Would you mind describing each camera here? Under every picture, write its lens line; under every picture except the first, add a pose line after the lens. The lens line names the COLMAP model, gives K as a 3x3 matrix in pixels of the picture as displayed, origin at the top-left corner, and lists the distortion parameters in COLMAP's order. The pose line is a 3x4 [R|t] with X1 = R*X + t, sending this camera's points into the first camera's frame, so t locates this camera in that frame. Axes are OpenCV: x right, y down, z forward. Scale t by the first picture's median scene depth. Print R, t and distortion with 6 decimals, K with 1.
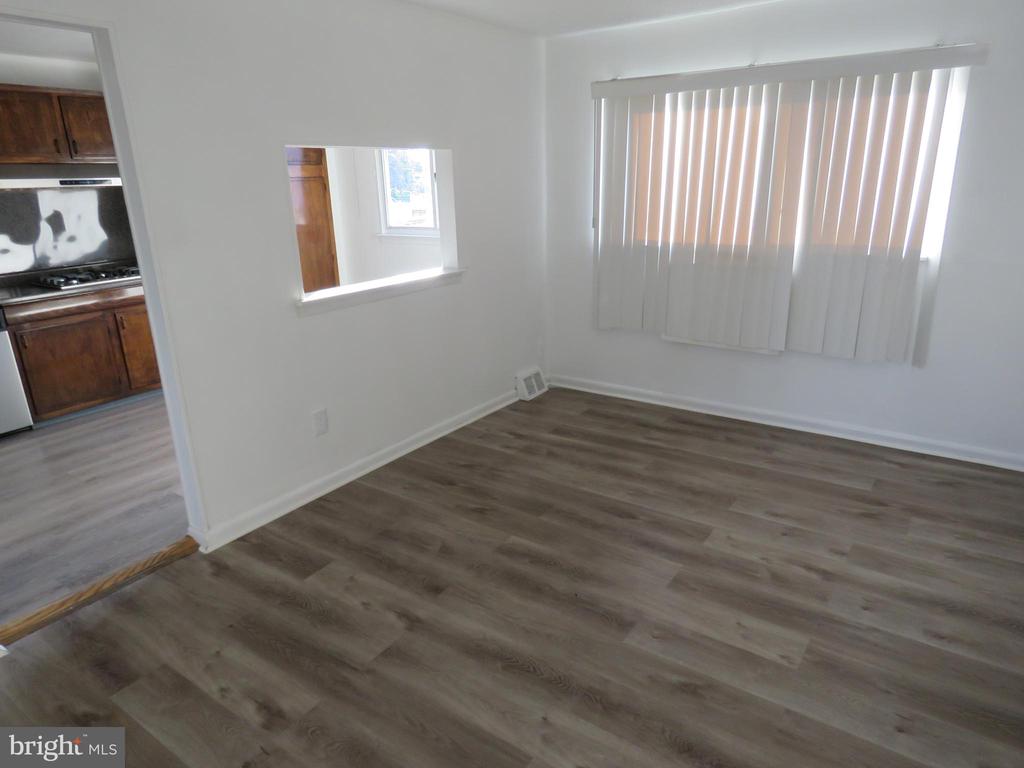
lens RADIAL K [[656.4, 0, 509.9], [0, 656.4, 387.3], [0, 0, 1]] dist [-0.001248, -0.000450]
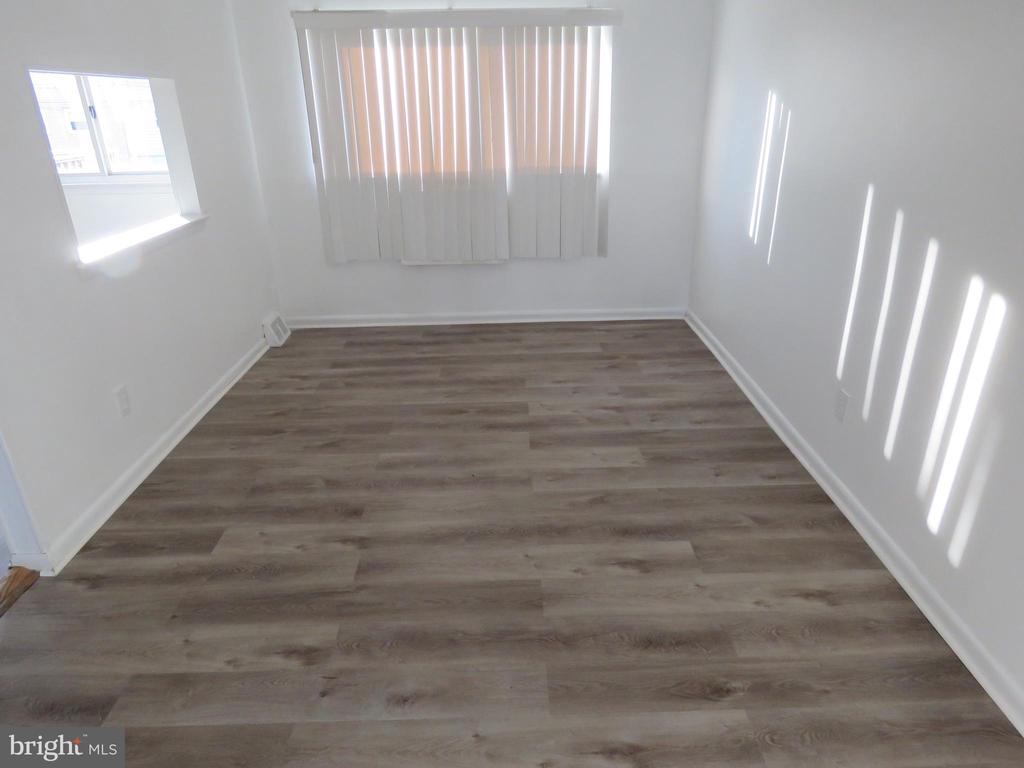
lens RADIAL K [[656.4, 0, 509.9], [0, 656.4, 387.3], [0, 0, 1]] dist [-0.001248, -0.000450]
pose [[0.810085, -0.228155, 0.540100, -0.320467], [0.180403, 0.973485, 0.140647, 0.005547], [-0.557868, -0.016500, 0.829766, -0.009800]]
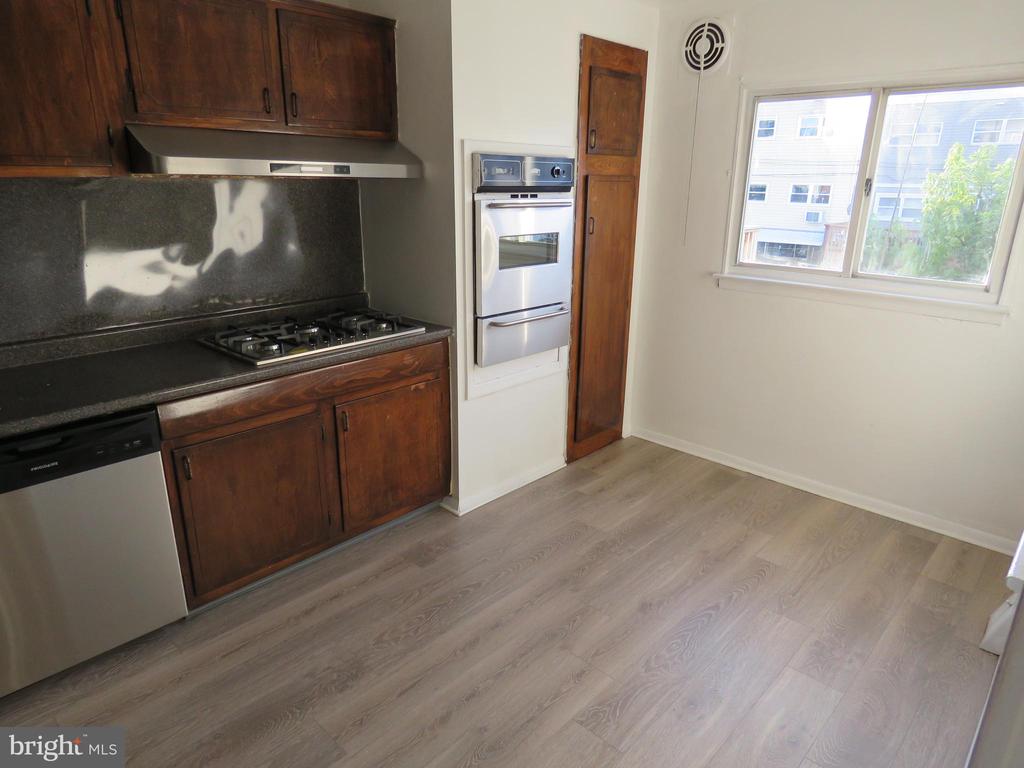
lens RADIAL K [[656.4, 0, 509.9], [0, 656.4, 387.3], [0, 0, 1]] dist [-0.001248, -0.000450]
pose [[0.989874, 0.080124, -0.117169, -0.496619], [-0.080361, 0.996762, 0.002711, -0.179869], [0.117007, 0.006732, 0.993108, 0.588577]]
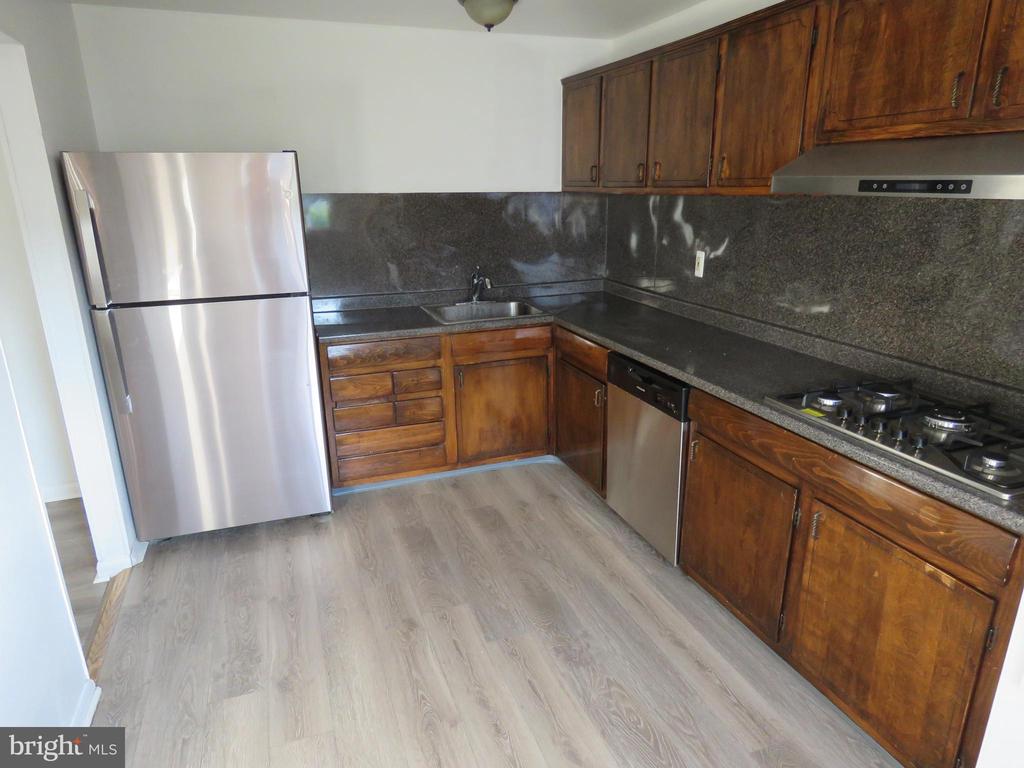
lens RADIAL K [[656.4, 0, 509.9], [0, 656.4, 387.3], [0, 0, 1]] dist [-0.001248, -0.000450]
pose [[-0.566953, 0.277737, -0.775517, -0.233245], [-0.228049, 0.851731, 0.471750, -0.416424], [0.791554, 0.444316, -0.419554, 1.259950]]
